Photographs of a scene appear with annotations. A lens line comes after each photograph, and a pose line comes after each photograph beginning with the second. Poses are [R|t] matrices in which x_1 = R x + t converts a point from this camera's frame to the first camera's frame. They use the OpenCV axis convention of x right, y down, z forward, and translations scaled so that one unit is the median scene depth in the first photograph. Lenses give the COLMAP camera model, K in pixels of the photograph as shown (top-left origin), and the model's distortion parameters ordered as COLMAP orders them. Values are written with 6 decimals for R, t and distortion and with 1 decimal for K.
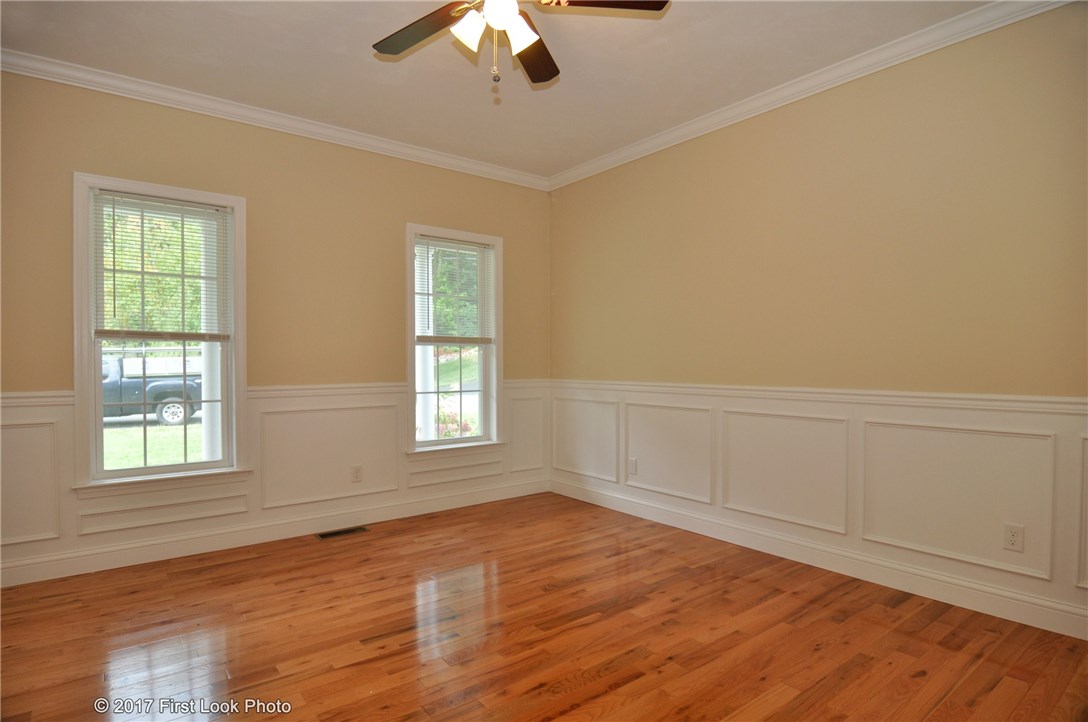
lens RADIAL K [[566.7, 0, 554.8], [0, 566.7, 375.0], [0, 0, 1]] dist [0.000756, -0.011848]
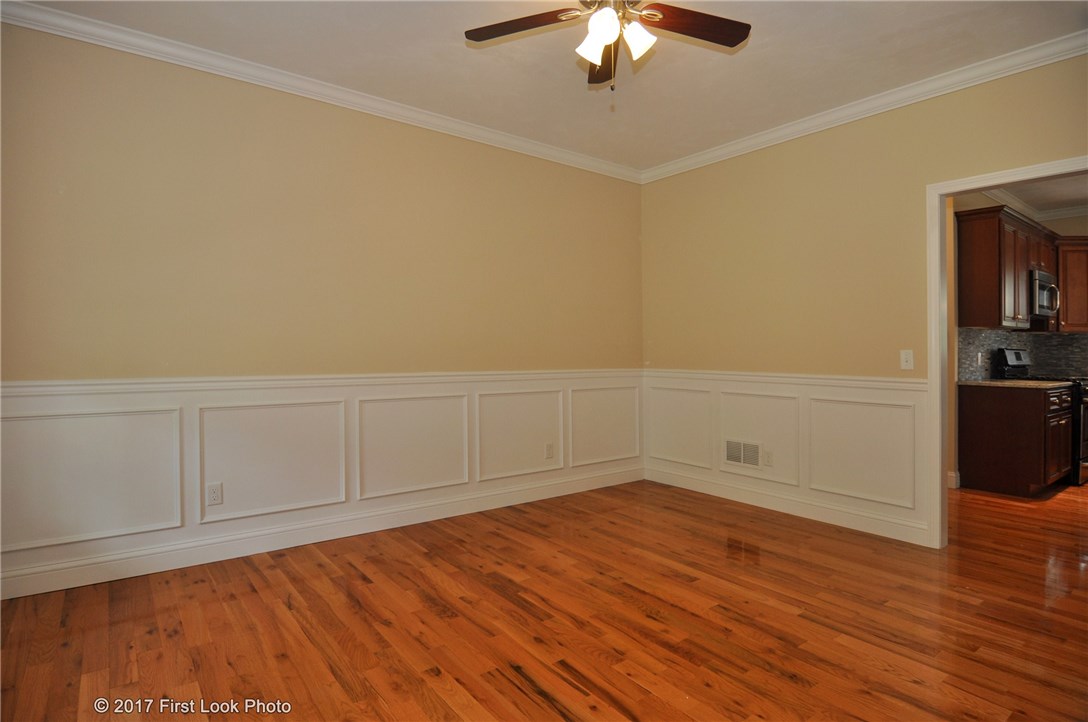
lens RADIAL K [[596.4, 0, 544.0], [0, 596.4, 361.0], [0, 0, 1]] dist [-0.001367, -0.016095]
pose [[0.012500, -0.013278, 0.999834, -0.994882], [0.015559, 0.999793, 0.013082, -0.021871], [-0.999801, 0.015393, 0.012704, 0.911958]]
